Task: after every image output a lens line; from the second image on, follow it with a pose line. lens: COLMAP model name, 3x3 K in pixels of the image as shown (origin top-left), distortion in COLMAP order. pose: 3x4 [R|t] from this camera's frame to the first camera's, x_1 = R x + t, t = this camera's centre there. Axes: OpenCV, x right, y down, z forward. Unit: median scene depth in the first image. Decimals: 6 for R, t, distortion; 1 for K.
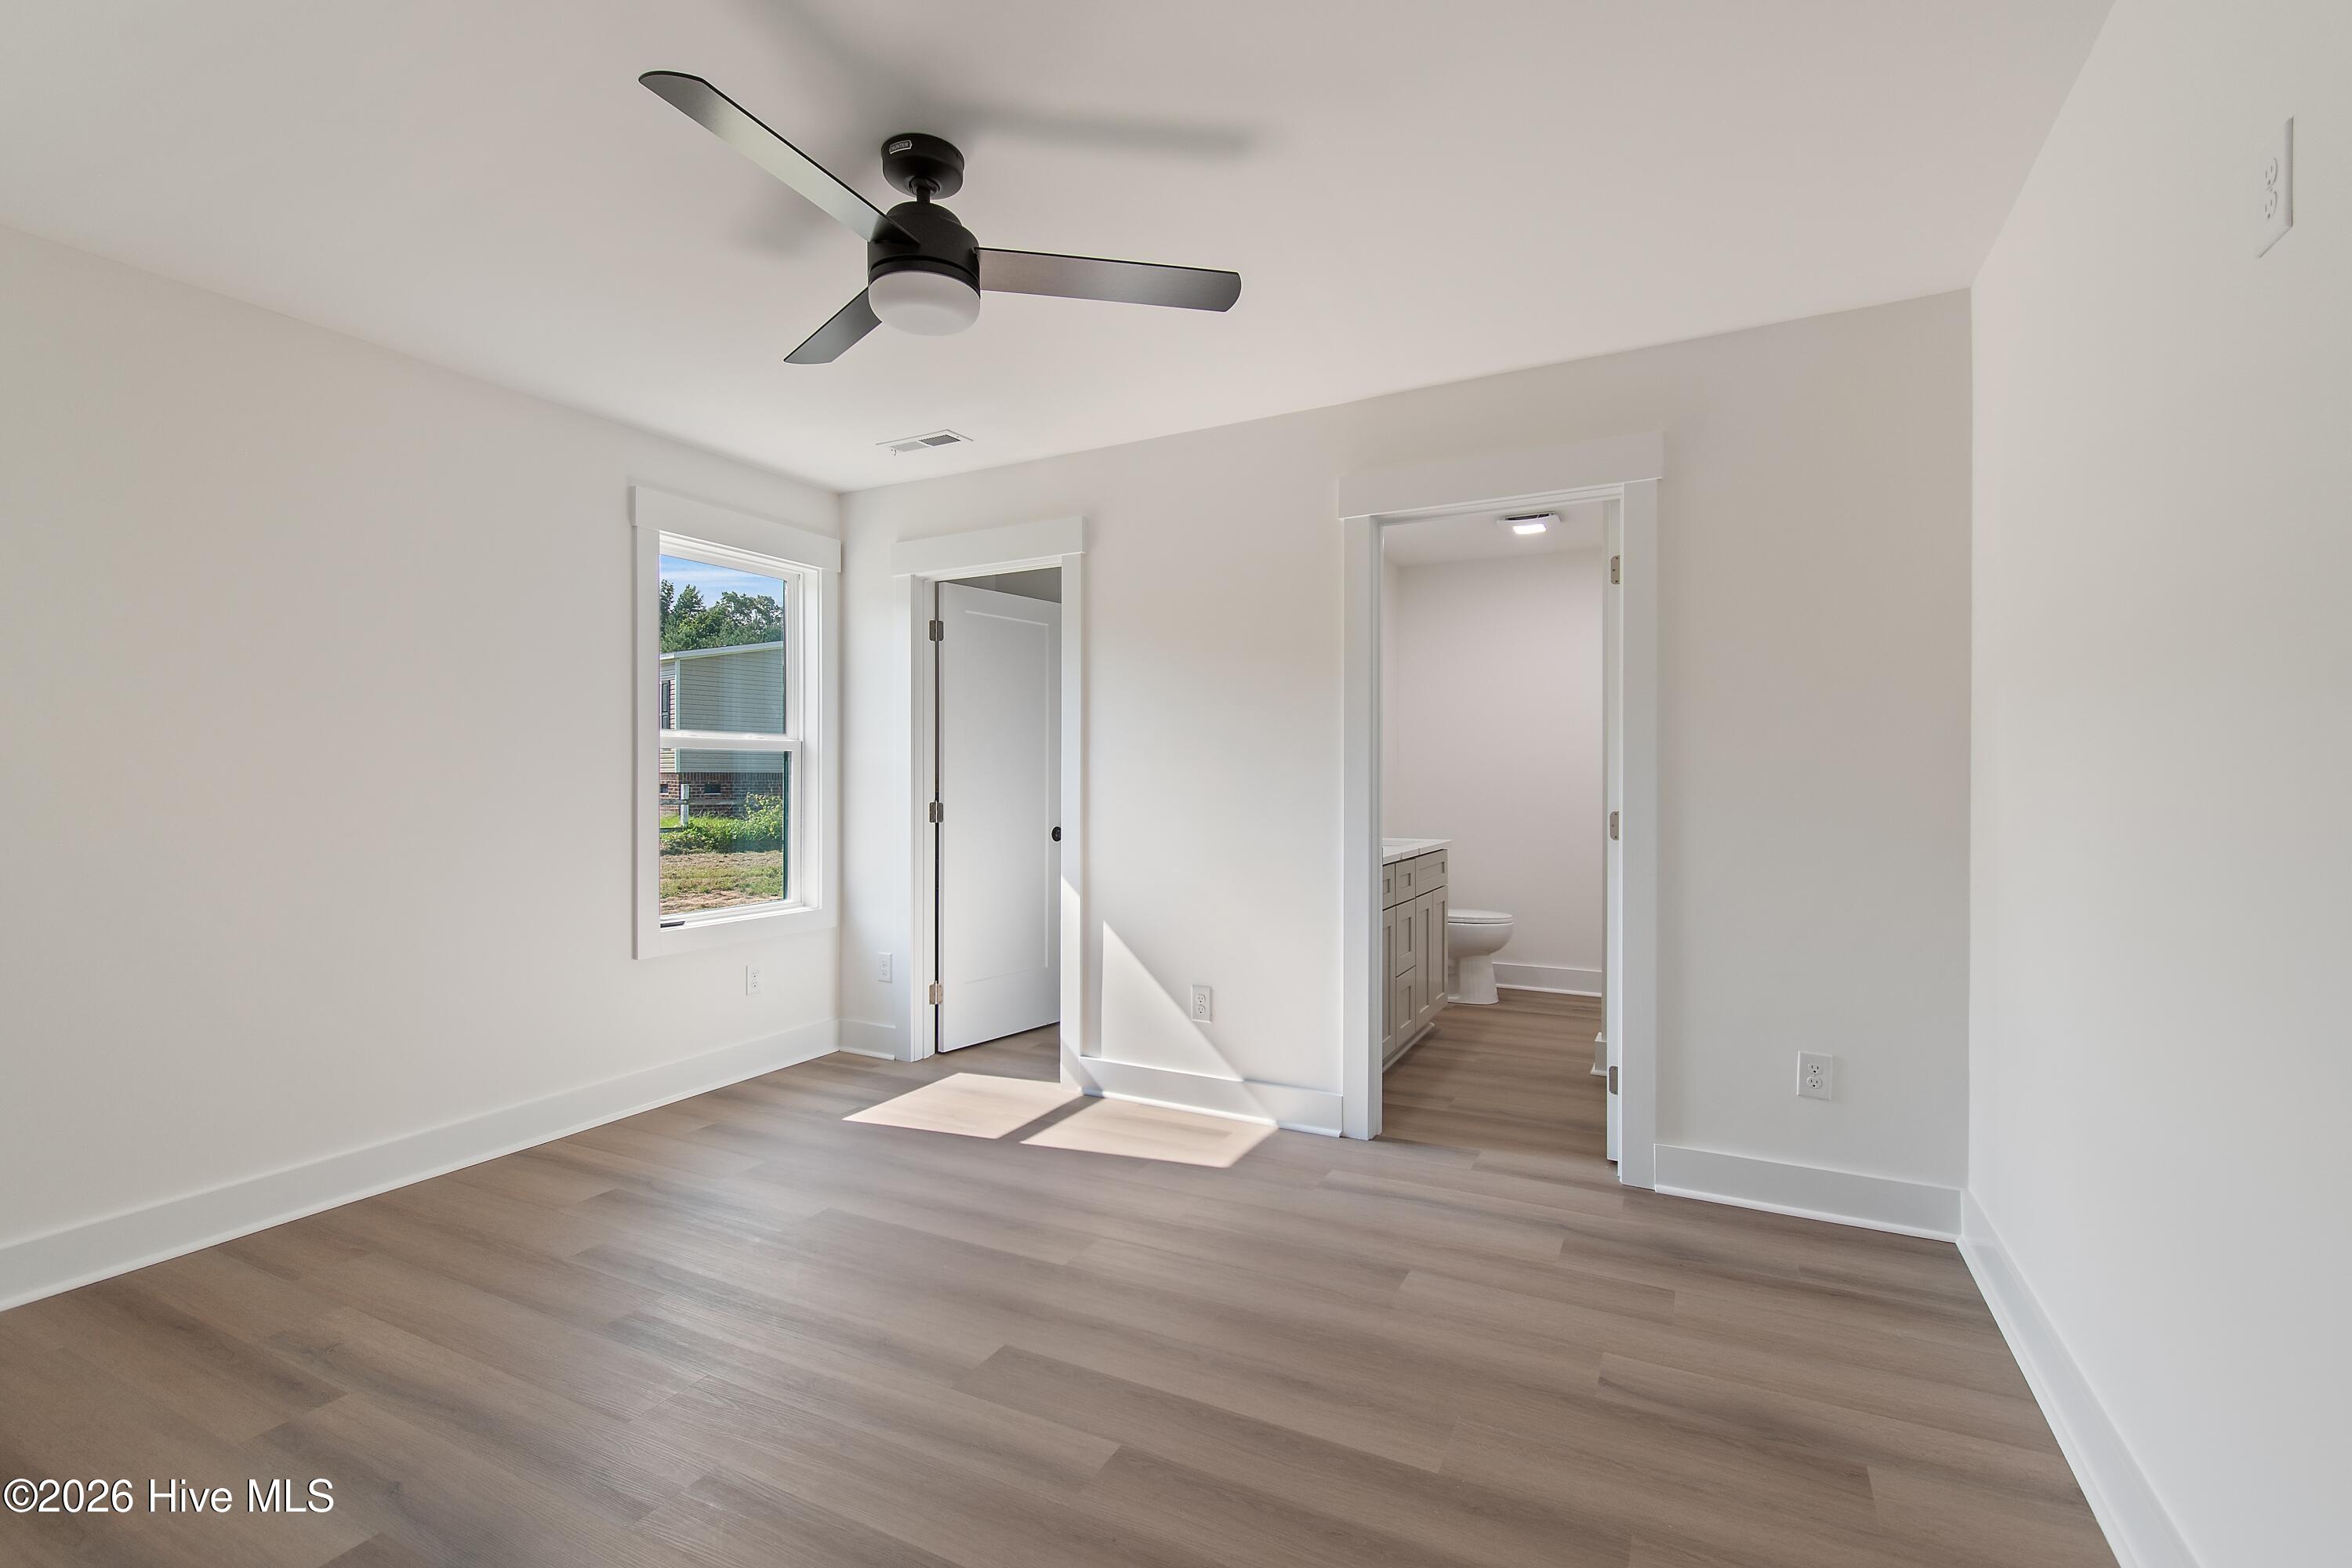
lens RADIAL K [[1042.0, 0, 1175.3], [0, 1042.0, 775.0], [0, 0, 1]] dist [0.005224, -0.001230]
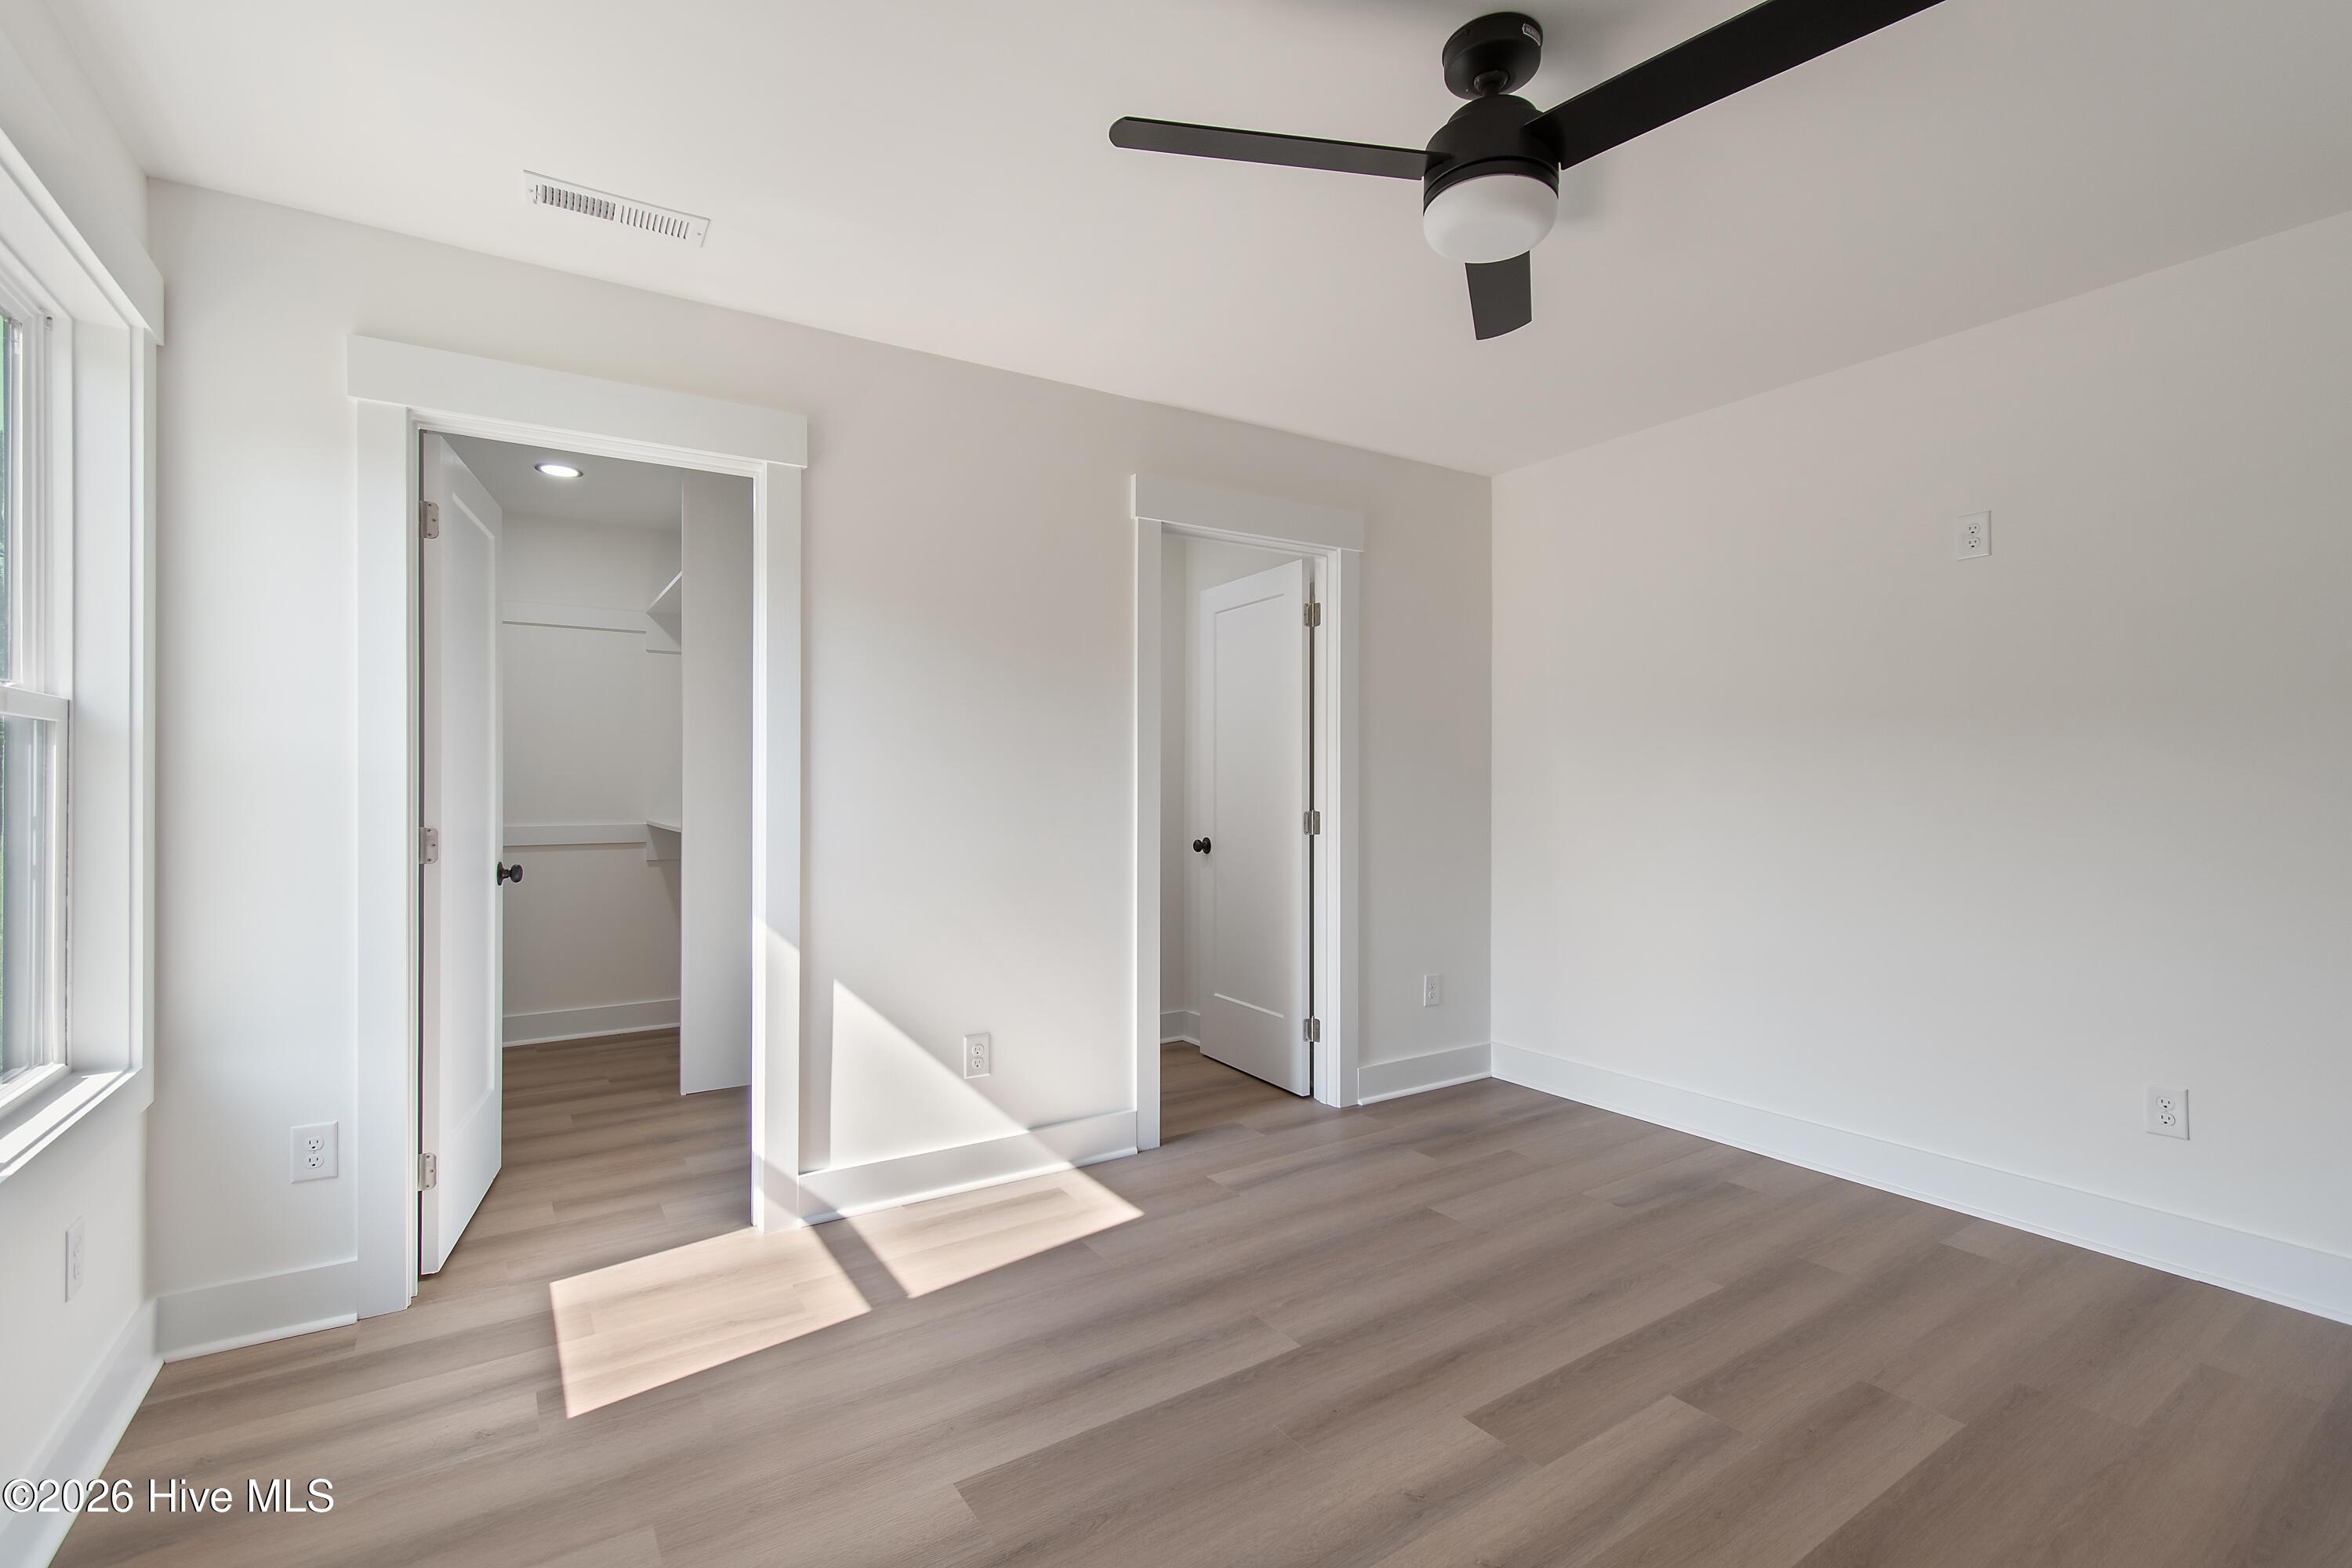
lens RADIAL K [[1042.0, 0, 1178.1], [0, 1042.0, 786.4], [0, 0, 1]] dist [0.005224, -0.001230]
pose [[0.495156, 0.000086, 0.868804, -0.664429], [0.000612, 1.000000, -0.000447, 0.006040], [-0.868804, 0.000754, 0.495155, 0.484384]]
